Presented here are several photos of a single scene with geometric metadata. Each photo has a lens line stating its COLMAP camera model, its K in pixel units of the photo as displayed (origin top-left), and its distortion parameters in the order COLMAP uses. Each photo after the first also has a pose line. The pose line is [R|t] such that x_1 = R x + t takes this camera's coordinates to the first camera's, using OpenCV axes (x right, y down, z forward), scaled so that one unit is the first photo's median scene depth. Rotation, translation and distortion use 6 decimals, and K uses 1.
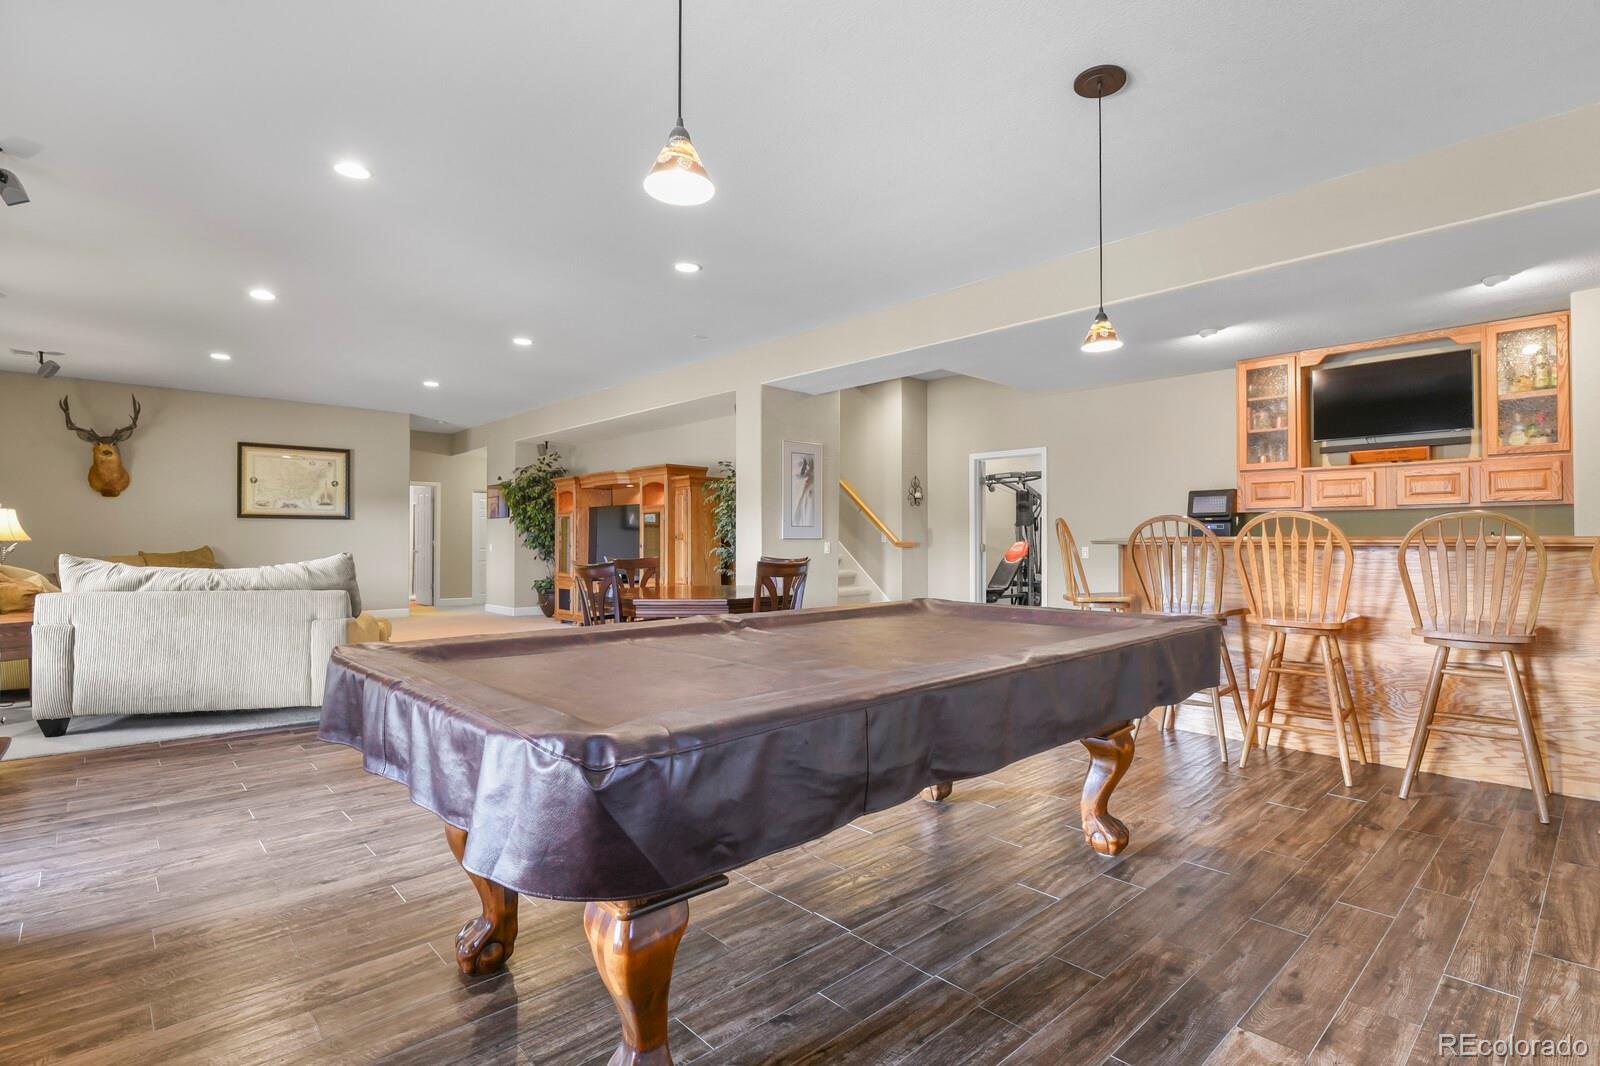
lens RADIAL K [[782.5, 0, 810.5], [0, 782.5, 535.9], [0, 0, 1]] dist [-0.001802, -0.000194]
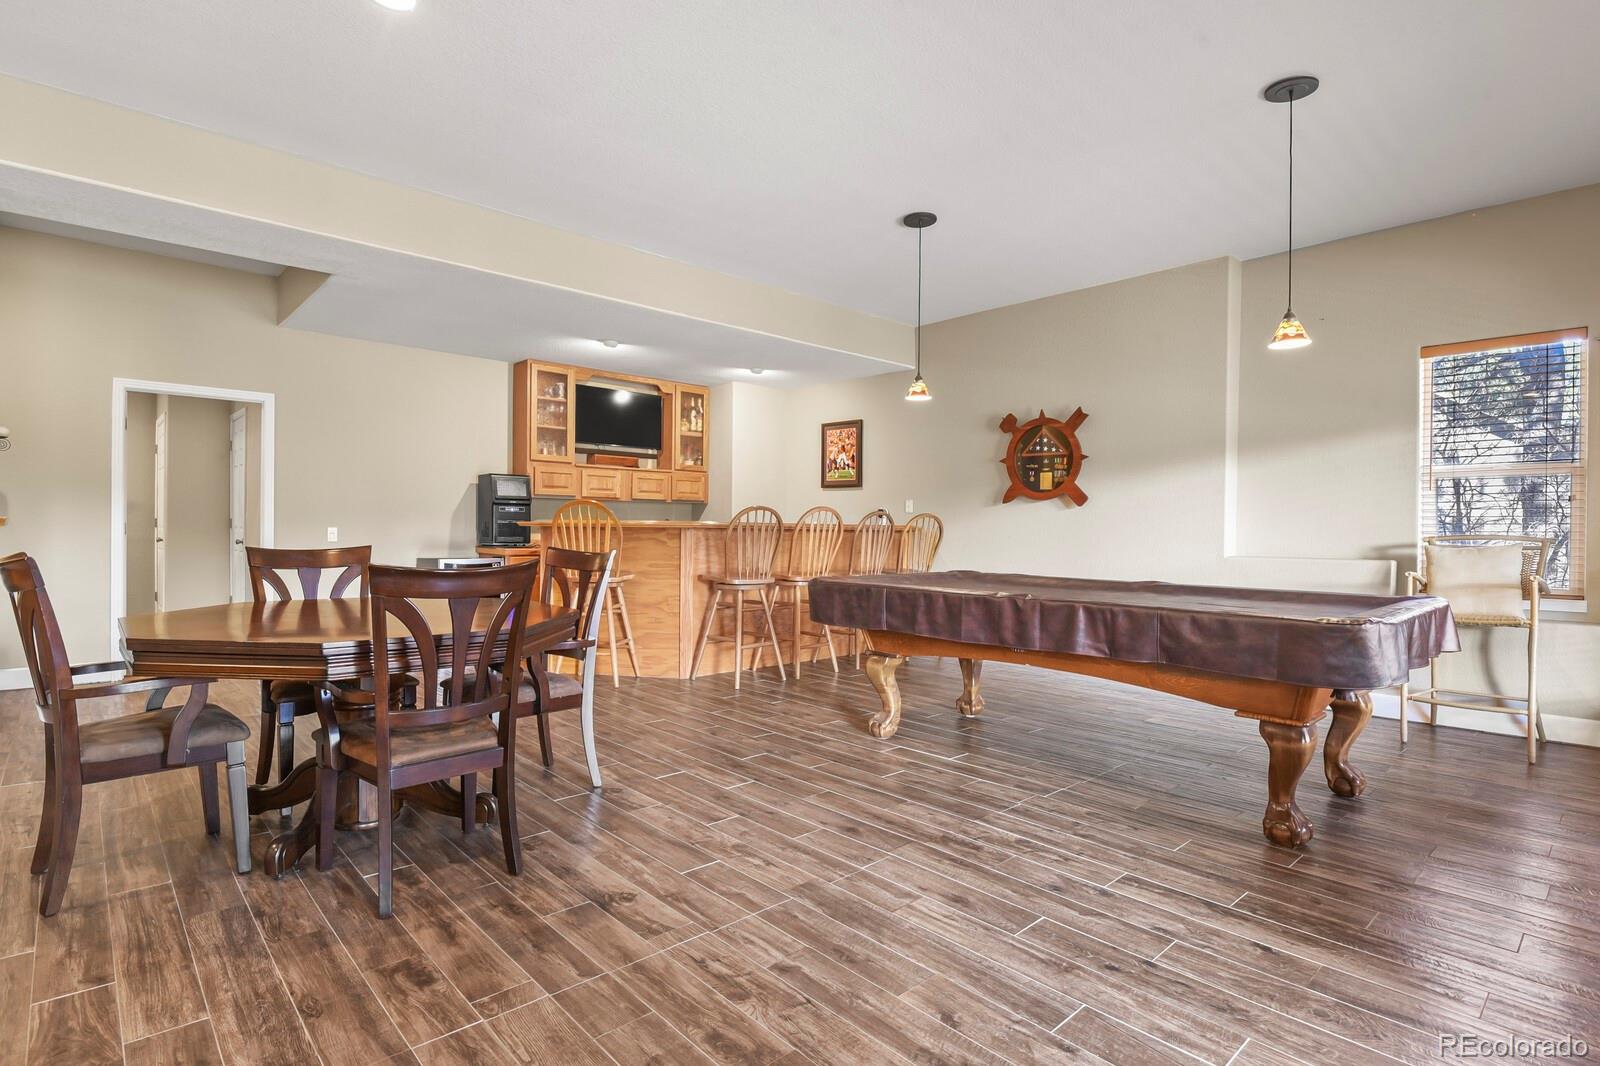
lens RADIAL K [[782.5, 0, 813.7], [0, 782.5, 531.8], [0, 0, 1]] dist [-0.001802, -0.000194]
pose [[-0.001399, -0.004828, 0.999987, -0.874428], [-0.025046, 0.999675, 0.004792, 0.008602], [-0.999685, -0.025039, -0.001519, 0.904707]]
